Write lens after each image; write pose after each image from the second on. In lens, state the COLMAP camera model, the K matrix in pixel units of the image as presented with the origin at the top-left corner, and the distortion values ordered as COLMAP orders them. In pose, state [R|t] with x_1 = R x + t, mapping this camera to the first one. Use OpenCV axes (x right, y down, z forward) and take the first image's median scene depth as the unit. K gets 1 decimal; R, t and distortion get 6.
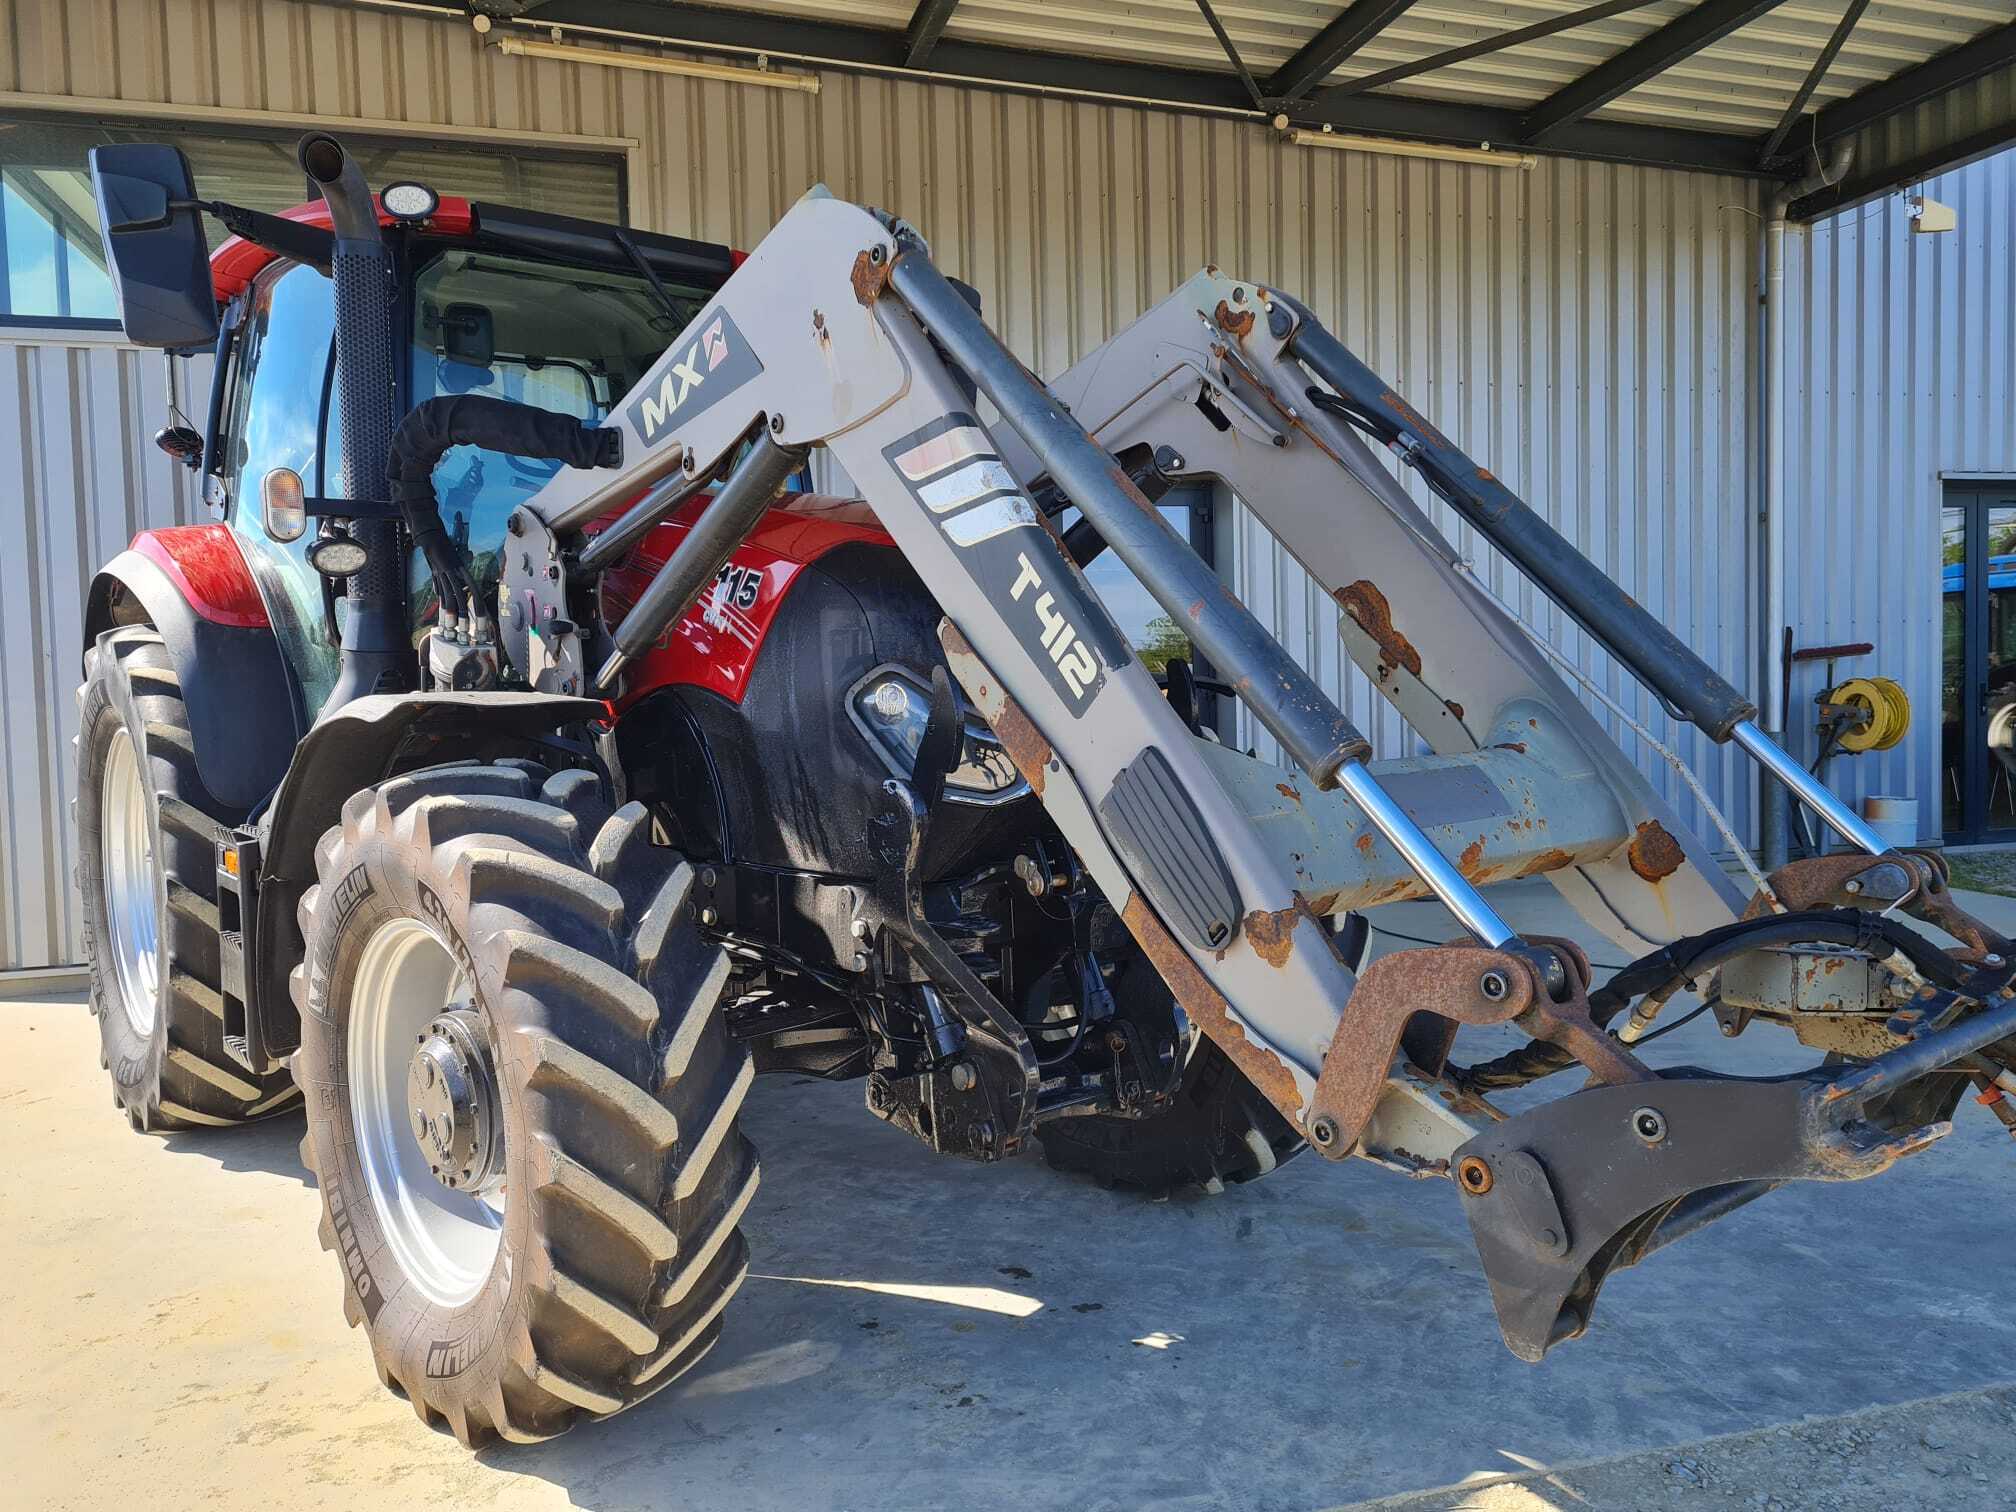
lens RADIAL K [[1526.1, 0, 1008.0], [0, 1526.1, 756.0], [0, 0, 1]] dist [0.072513, -0.068278]
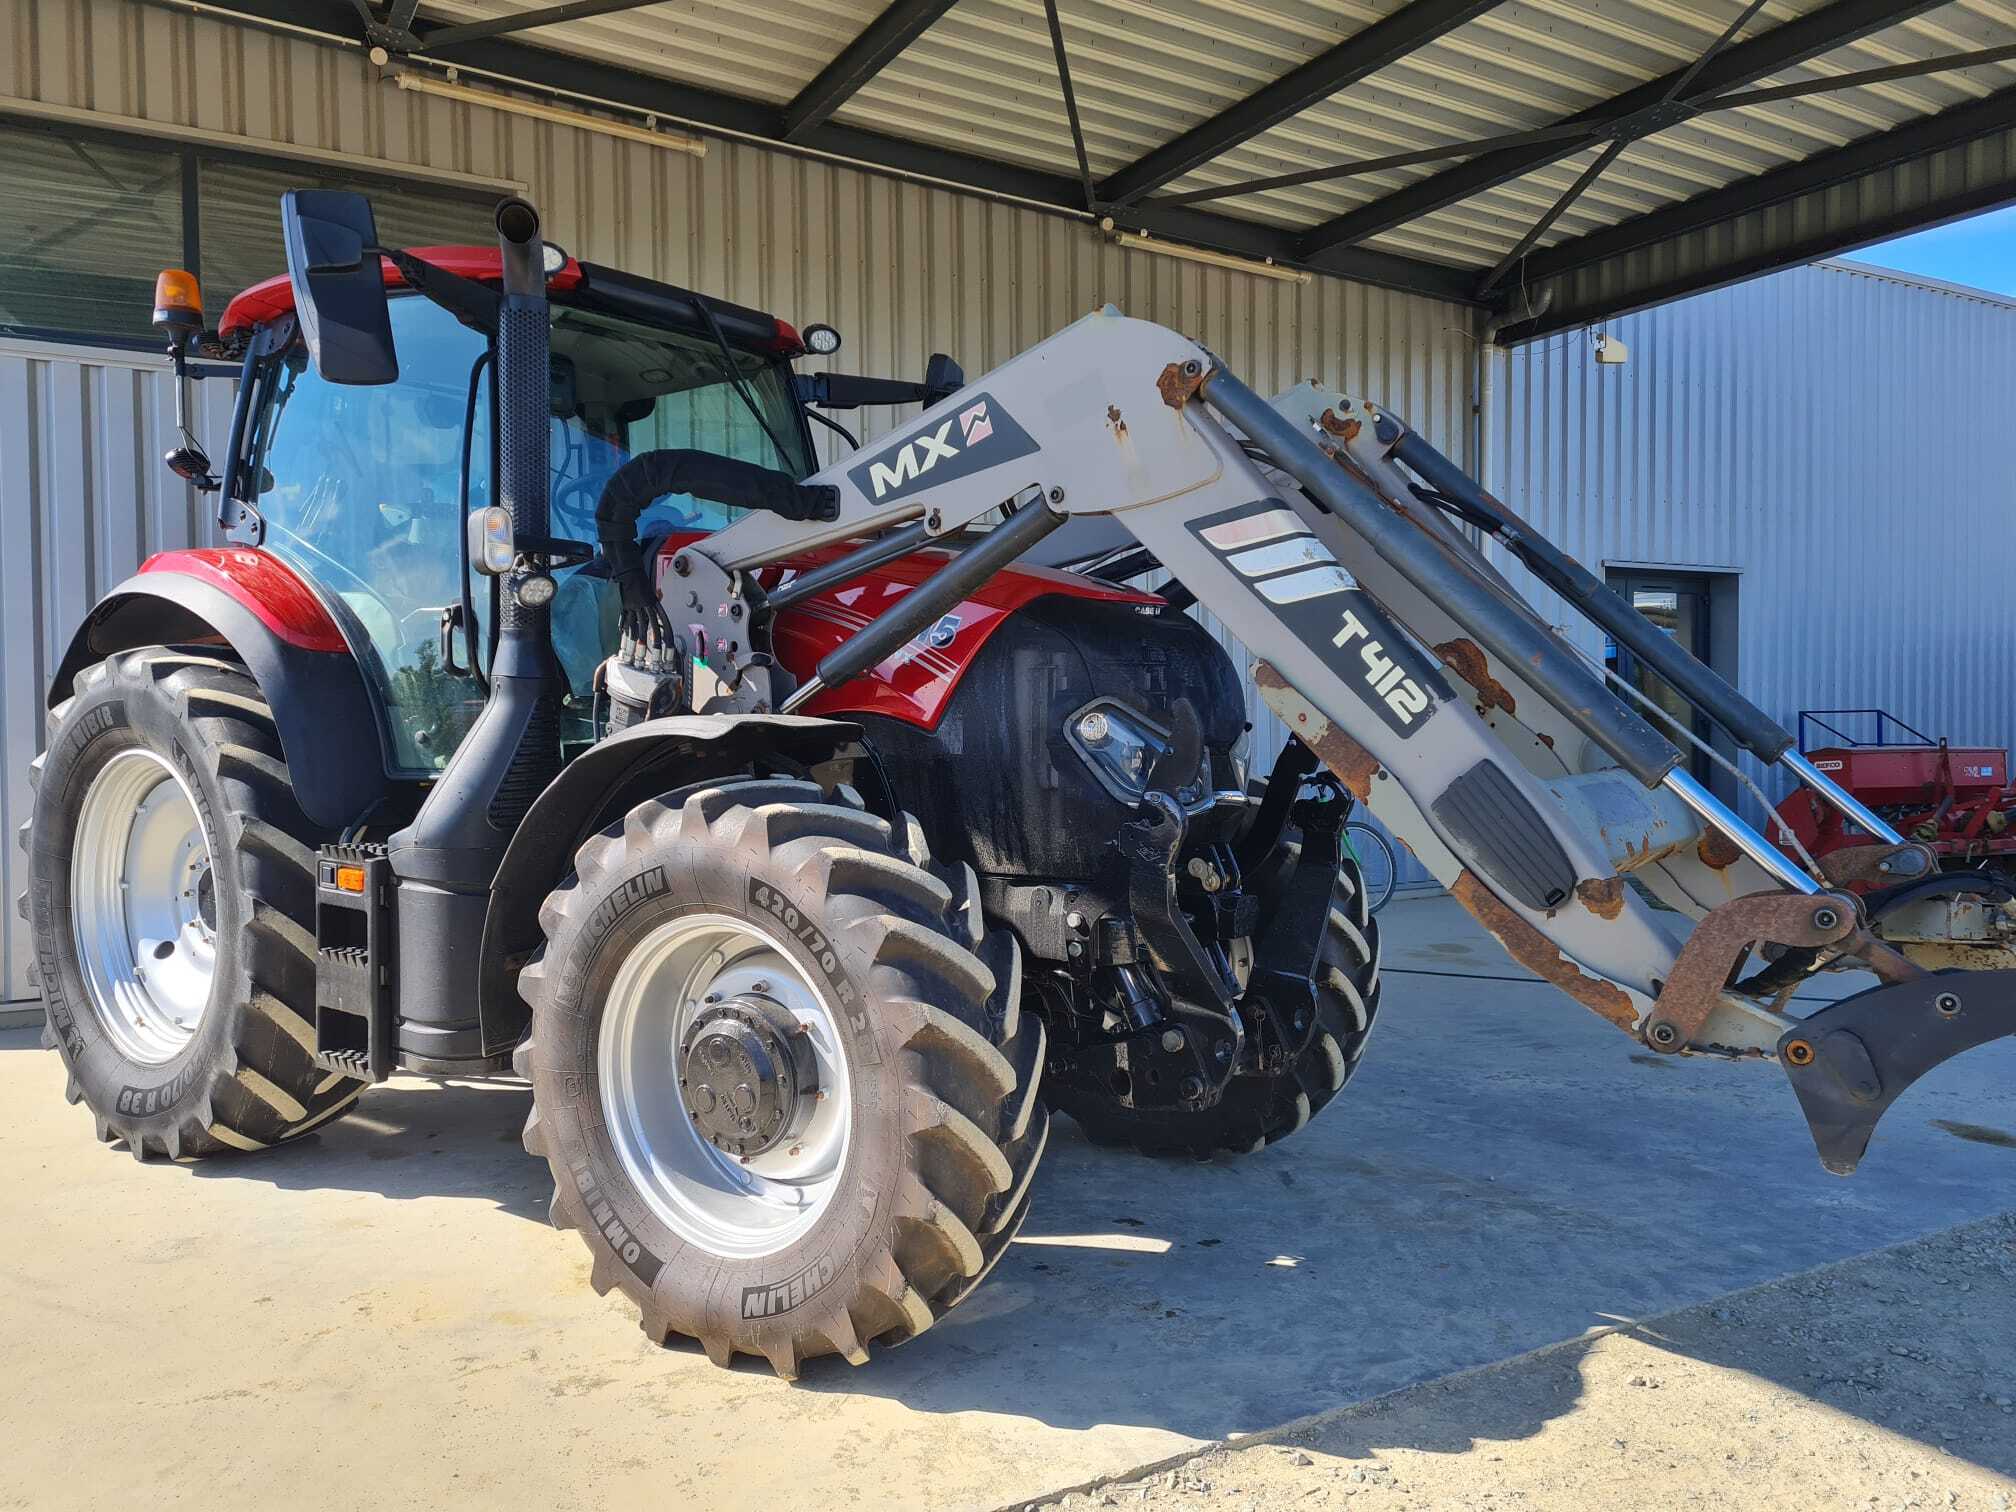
lens RADIAL K [[1526.4, 0, 999.0], [0, 1526.4, 761.1], [0, 0, 1]] dist [0.072600, -0.065627]
pose [[0.971258, 0.010032, 0.237816, -0.413255], [-0.003447, 0.999599, -0.028090, 0.022269], [-0.238003, 0.026463, 0.970904, -0.129430]]
